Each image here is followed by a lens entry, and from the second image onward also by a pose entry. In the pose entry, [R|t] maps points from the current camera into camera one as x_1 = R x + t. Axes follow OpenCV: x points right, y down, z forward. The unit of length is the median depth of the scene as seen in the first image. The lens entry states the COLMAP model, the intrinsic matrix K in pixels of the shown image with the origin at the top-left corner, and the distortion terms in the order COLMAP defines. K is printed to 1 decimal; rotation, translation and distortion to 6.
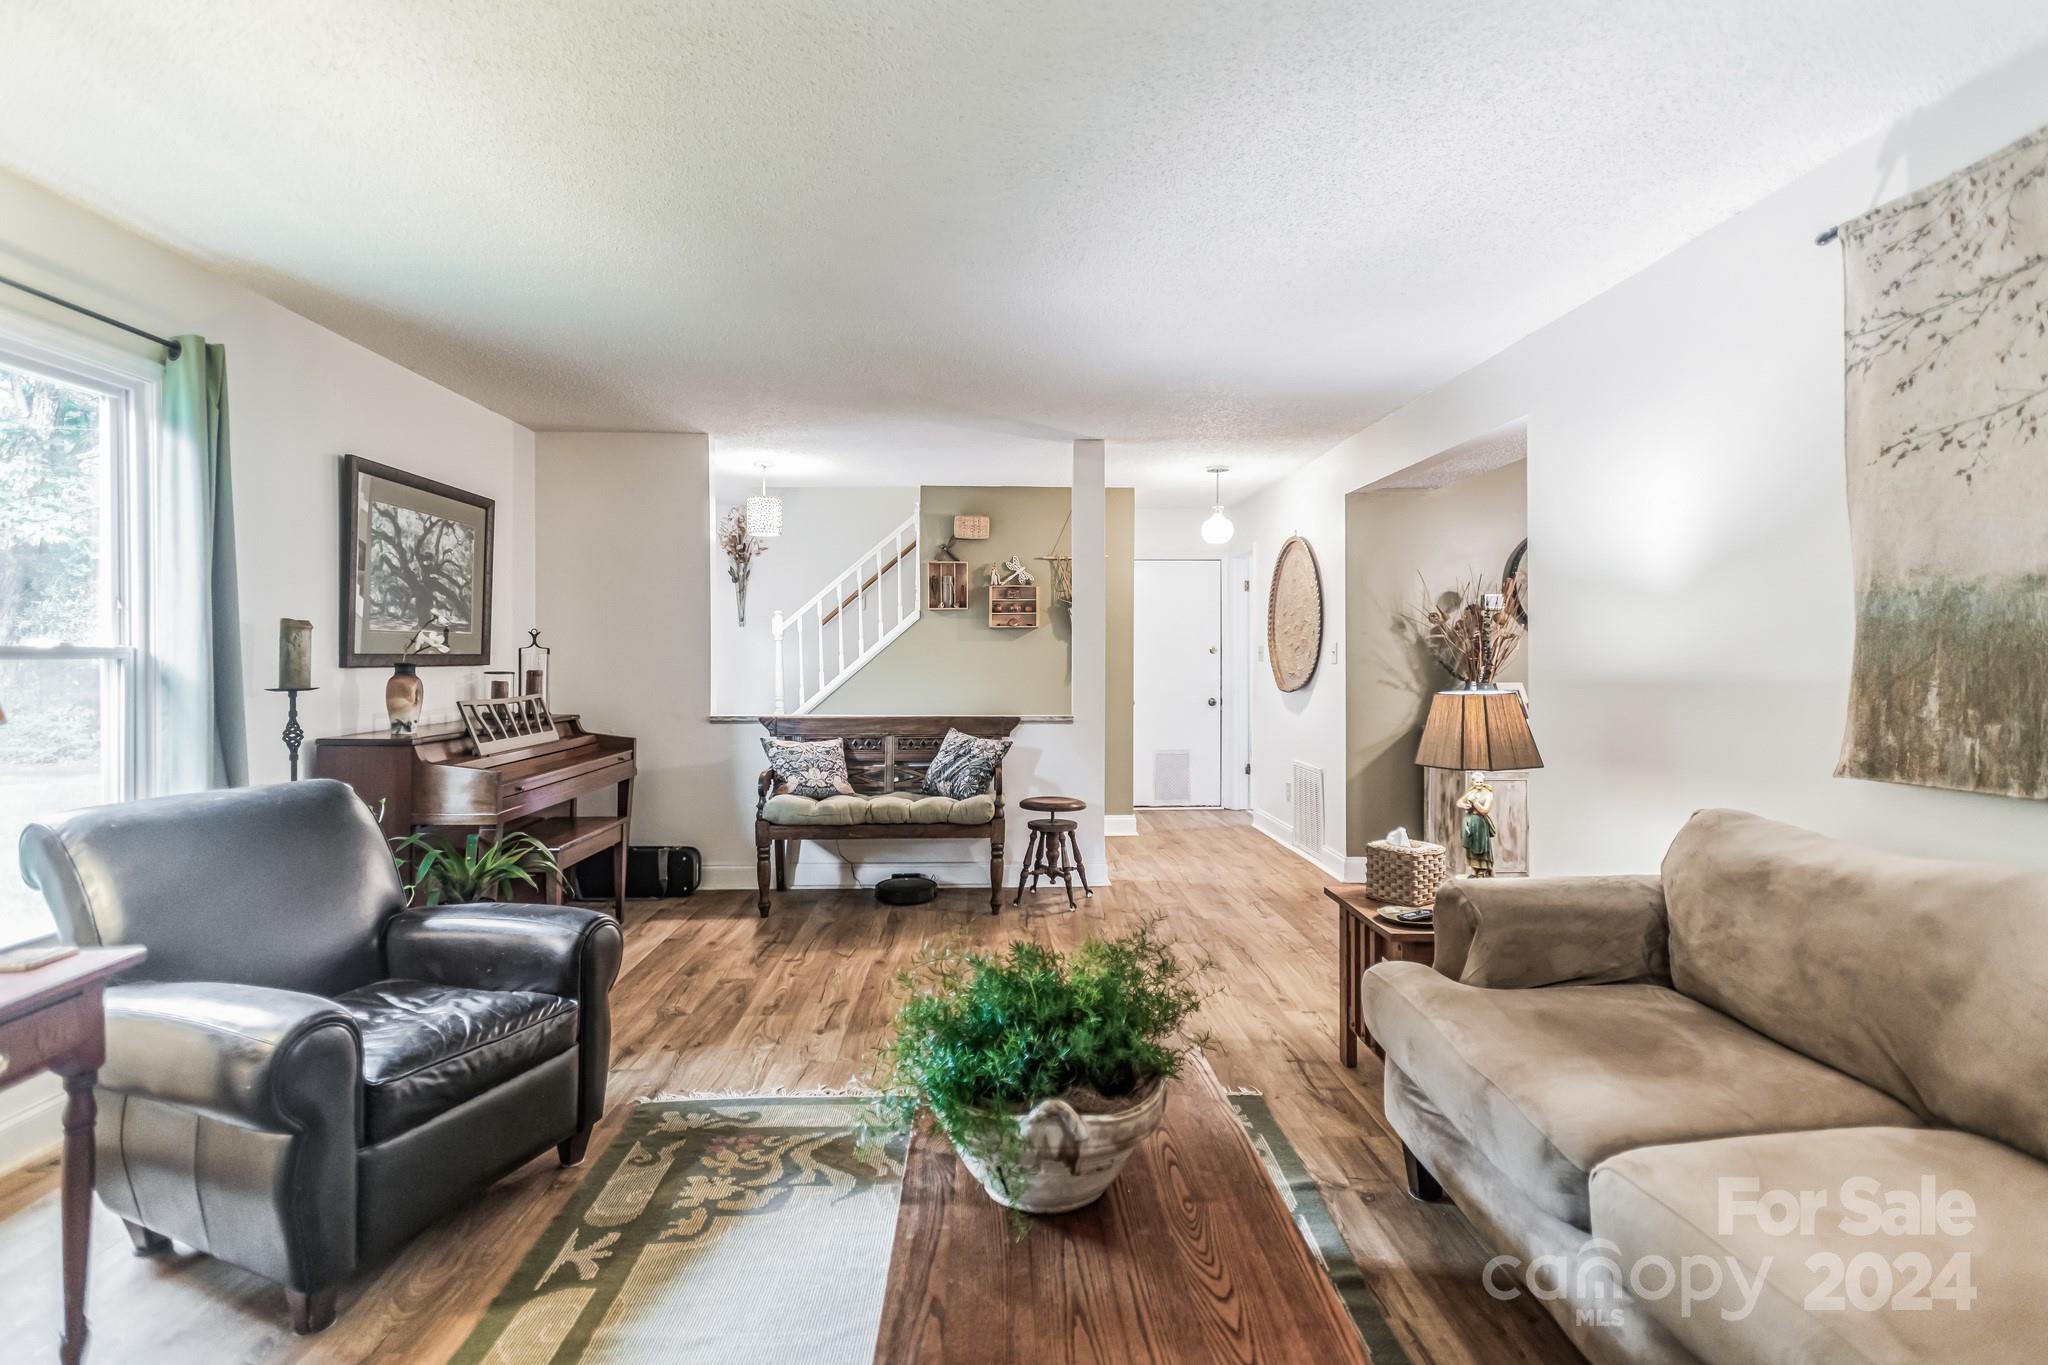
lens RADIAL K [[1077.9, 0, 1024.0], [0, 1077.9, 682.5], [0, 0, 1]] dist [-0.000573, -0.000227]
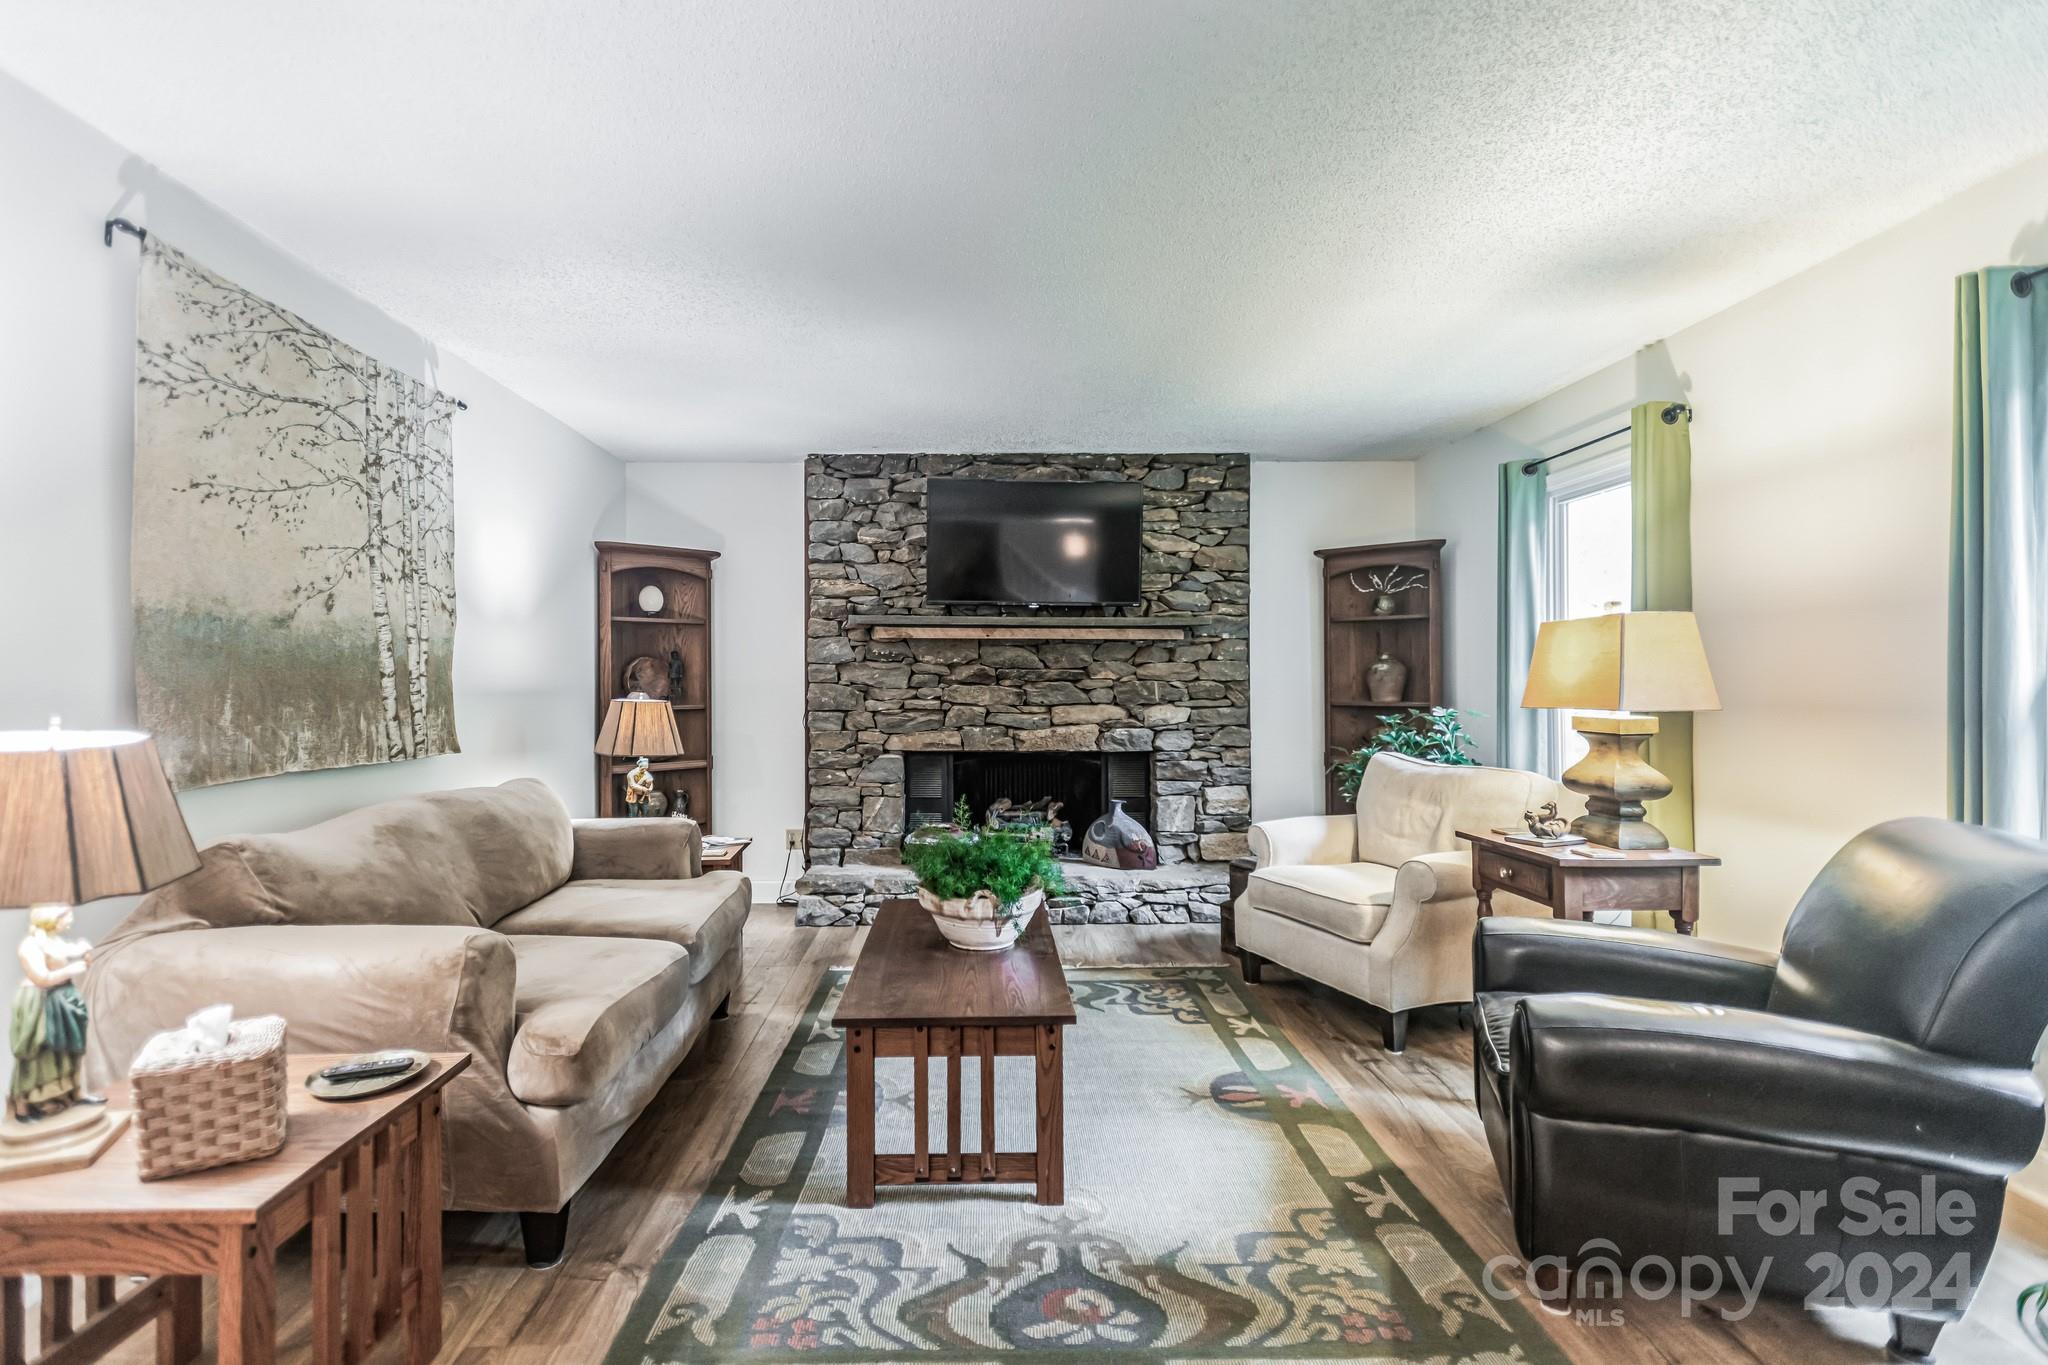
lens RADIAL K [[1077.9, 0, 1024.0], [0, 1077.9, 682.5], [0, 0, 1]] dist [-0.000573, -0.000227]
pose [[-0.999936, 0.003888, -0.010580, -0.027703], [0.003617, 0.999668, 0.025493, -0.040665], [0.010675, 0.025453, -0.999619, 2.141706]]
